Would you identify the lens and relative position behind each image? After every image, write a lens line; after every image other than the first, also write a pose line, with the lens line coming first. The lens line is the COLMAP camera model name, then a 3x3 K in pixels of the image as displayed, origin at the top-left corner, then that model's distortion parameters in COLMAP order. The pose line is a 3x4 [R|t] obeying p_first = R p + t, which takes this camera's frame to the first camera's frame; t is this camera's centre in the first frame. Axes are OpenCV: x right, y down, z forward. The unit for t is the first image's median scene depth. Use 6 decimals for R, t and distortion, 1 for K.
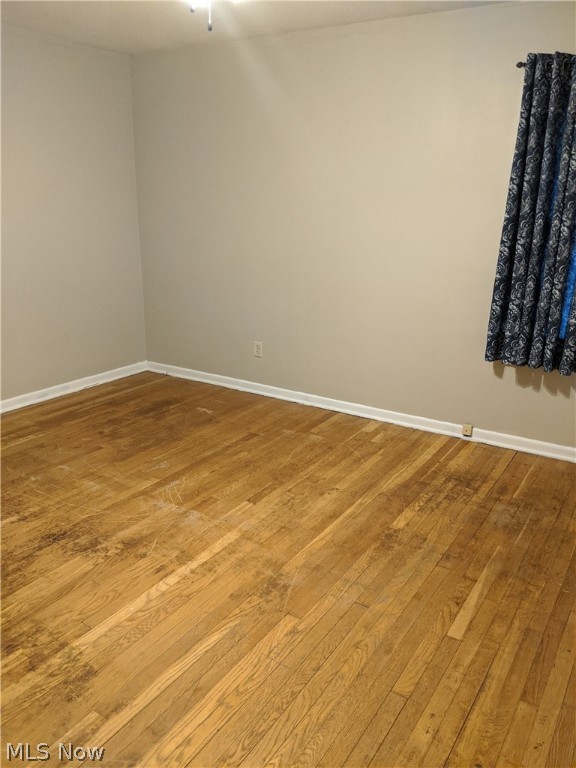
lens RADIAL K [[617.7, 0, 283.4], [0, 617.7, 391.9], [0, 0, 1]] dist [0.061923, -0.128402]
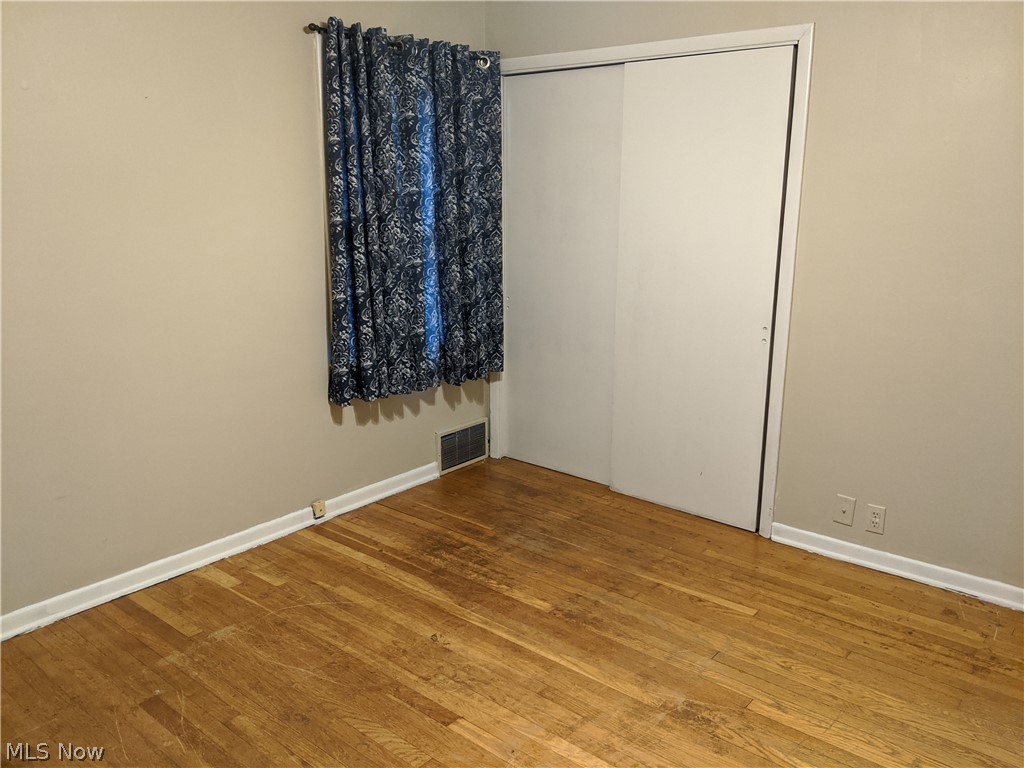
lens RADIAL K [[823.6, 0, 508.4], [0, 823.6, 373.5], [0, 0, 1]] dist [0.061923, -0.128402]
pose [[0.134308, -0.248187, 0.959356, -0.681575], [0.298881, 0.933188, 0.199575, -0.257725], [-0.944792, 0.259929, 0.199513, 0.667984]]
